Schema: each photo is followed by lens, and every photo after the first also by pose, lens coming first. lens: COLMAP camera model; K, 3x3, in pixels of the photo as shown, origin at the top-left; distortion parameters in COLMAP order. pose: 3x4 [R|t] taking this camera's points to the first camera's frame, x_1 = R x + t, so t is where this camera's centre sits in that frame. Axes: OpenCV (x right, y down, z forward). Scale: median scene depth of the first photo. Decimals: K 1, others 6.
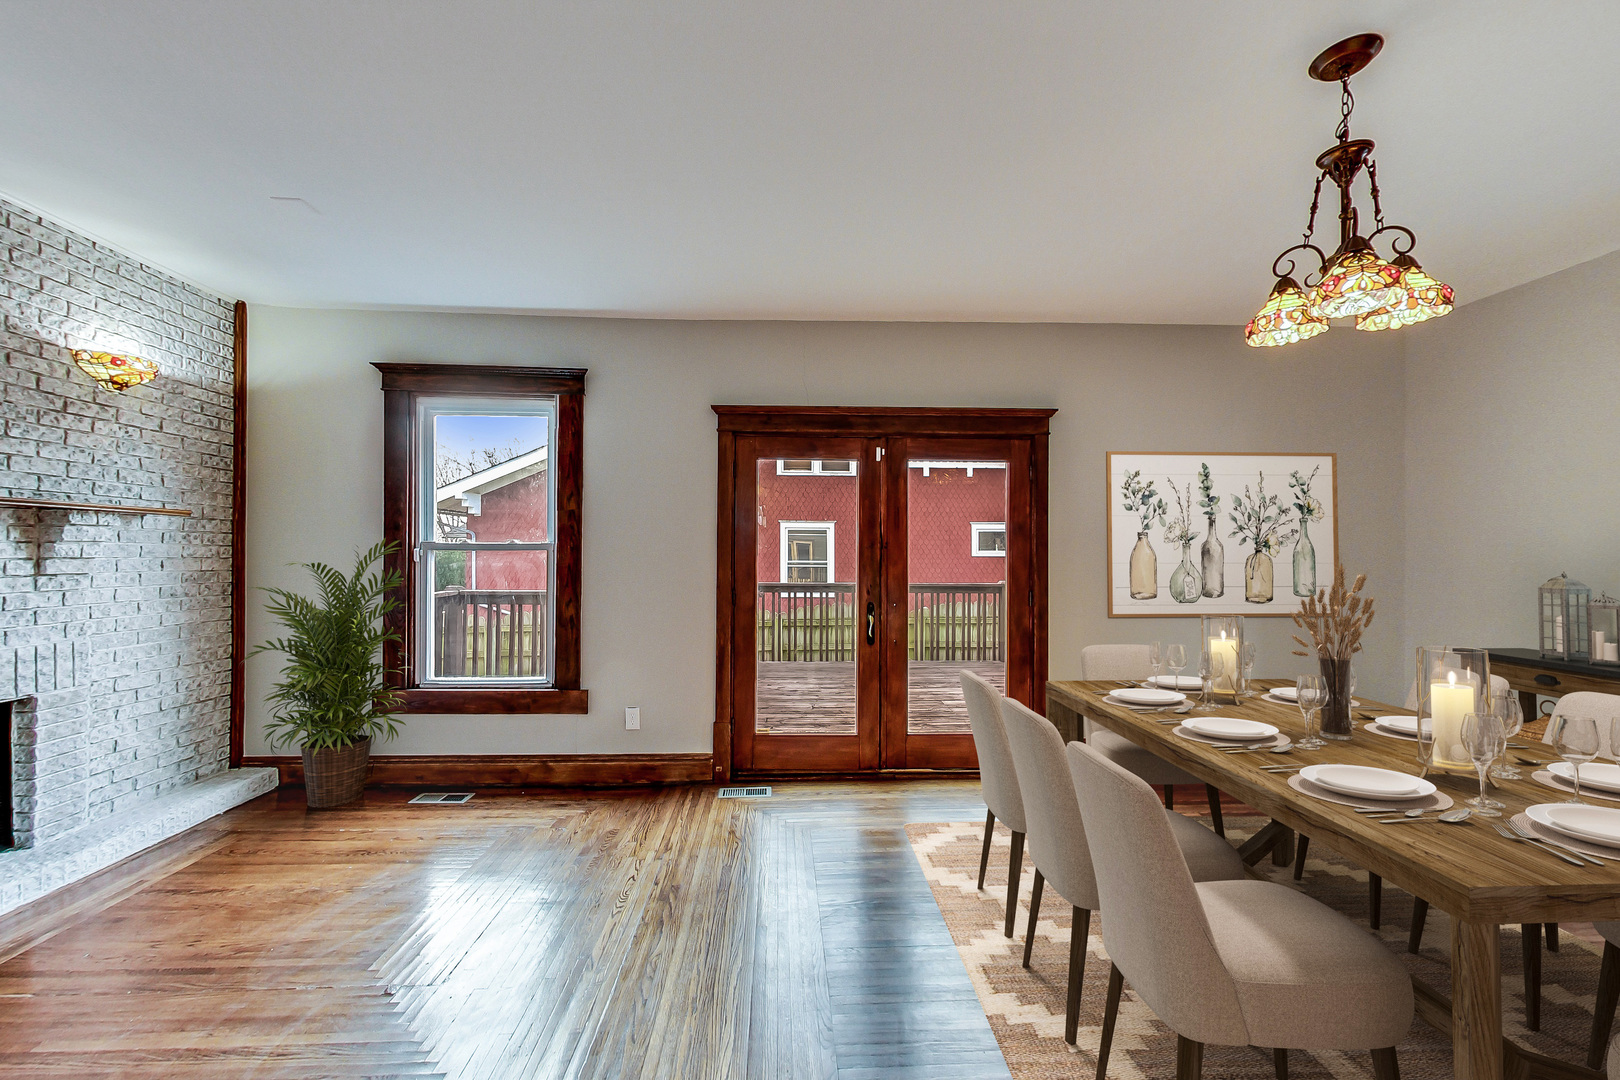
lens RADIAL K [[643.4, 0, 808.4], [0, 643.4, 548.6], [0, 0, 1]] dist [0.003788, 0.000023]
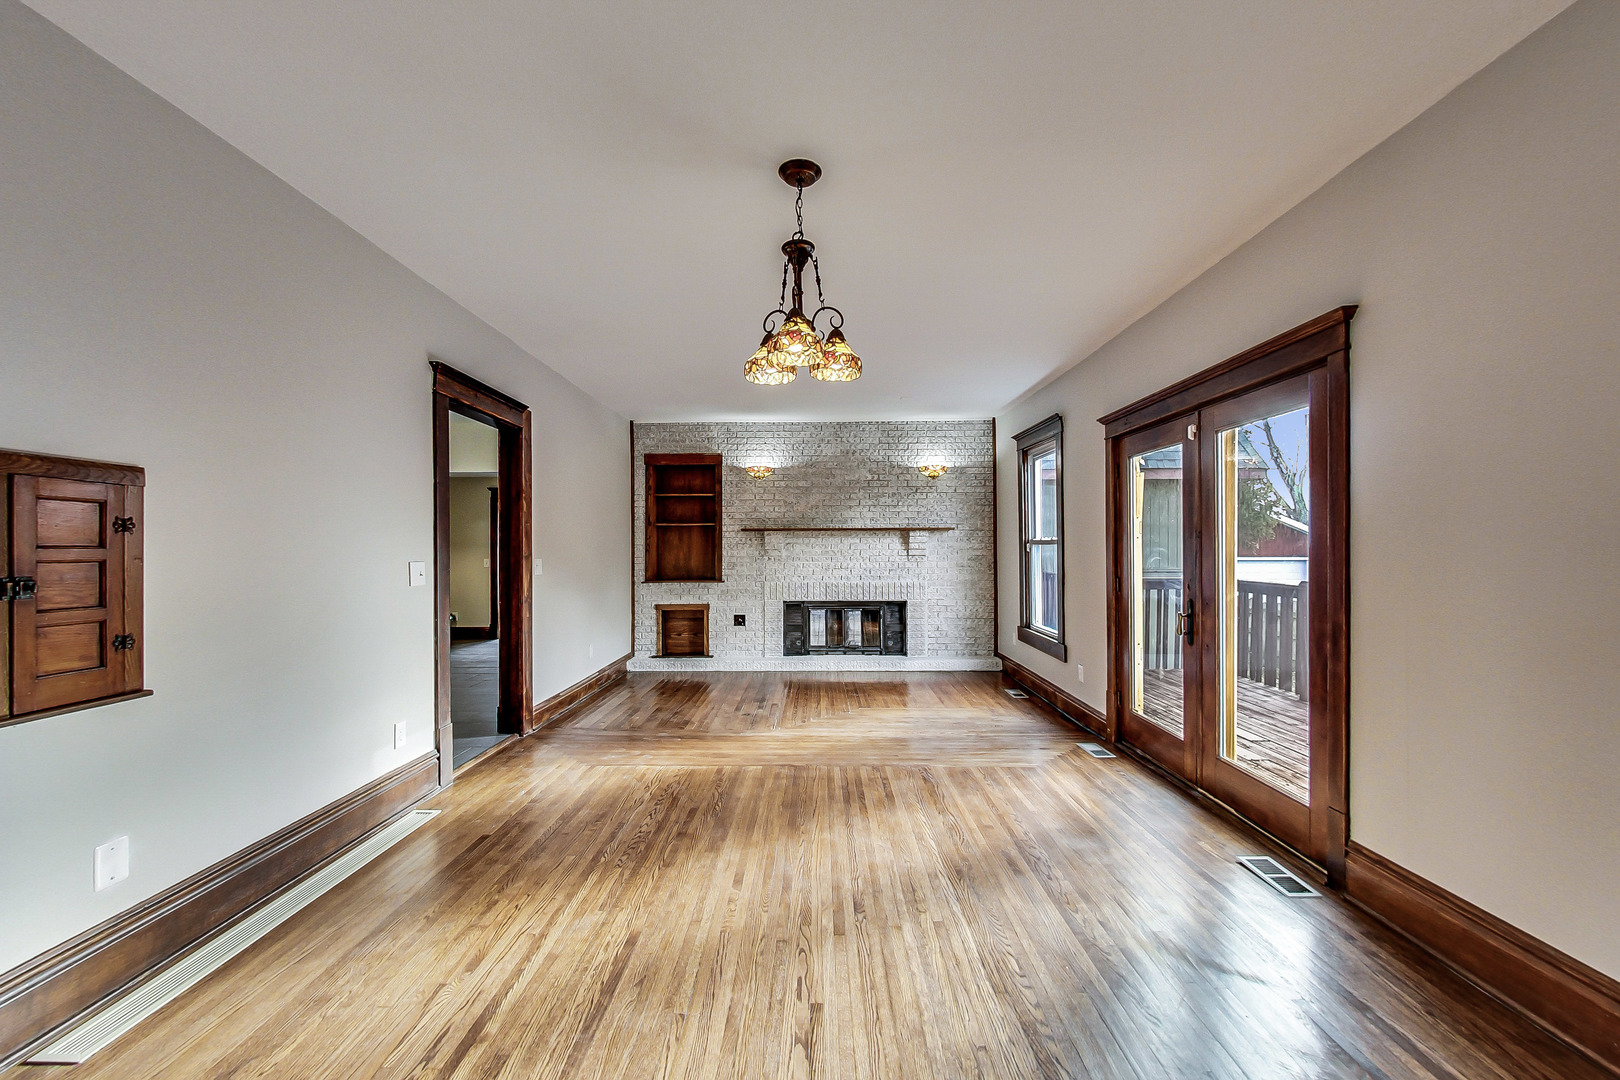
lens RADIAL K [[643.4, 0, 807.0], [0, 643.4, 548.3], [0, 0, 1]] dist [0.003788, 0.000023]
pose [[-0.072007, -0.002521, -0.997401, 1.297251], [0.011348, 0.999930, -0.003347, 0.013657], [0.997340, -0.011560, -0.071973, 0.674871]]
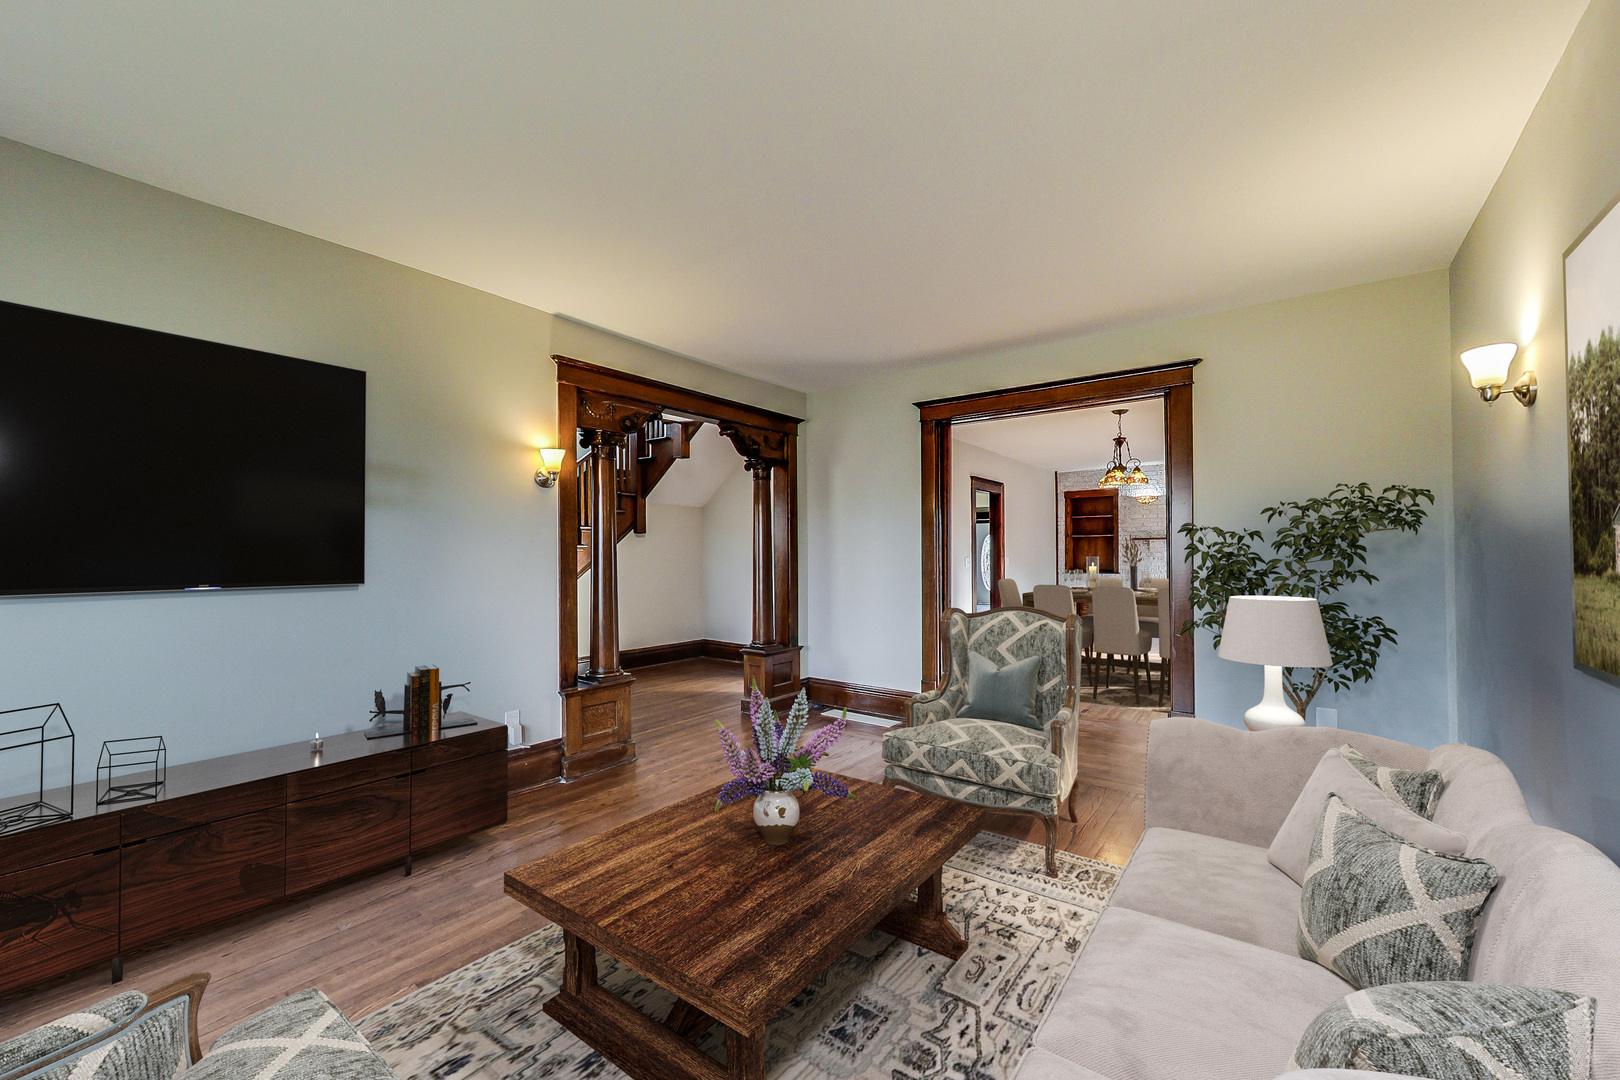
lens RADIAL K [[643.4, 0, 805.0], [0, 643.4, 546.1], [0, 0, 1]] dist [0.003788, 0.000023]
pose [[-0.652673, -0.005237, -0.757622, 2.710095], [0.012419, 0.999768, -0.017609, 0.015458], [0.757538, -0.020902, -0.652456, 1.175093]]
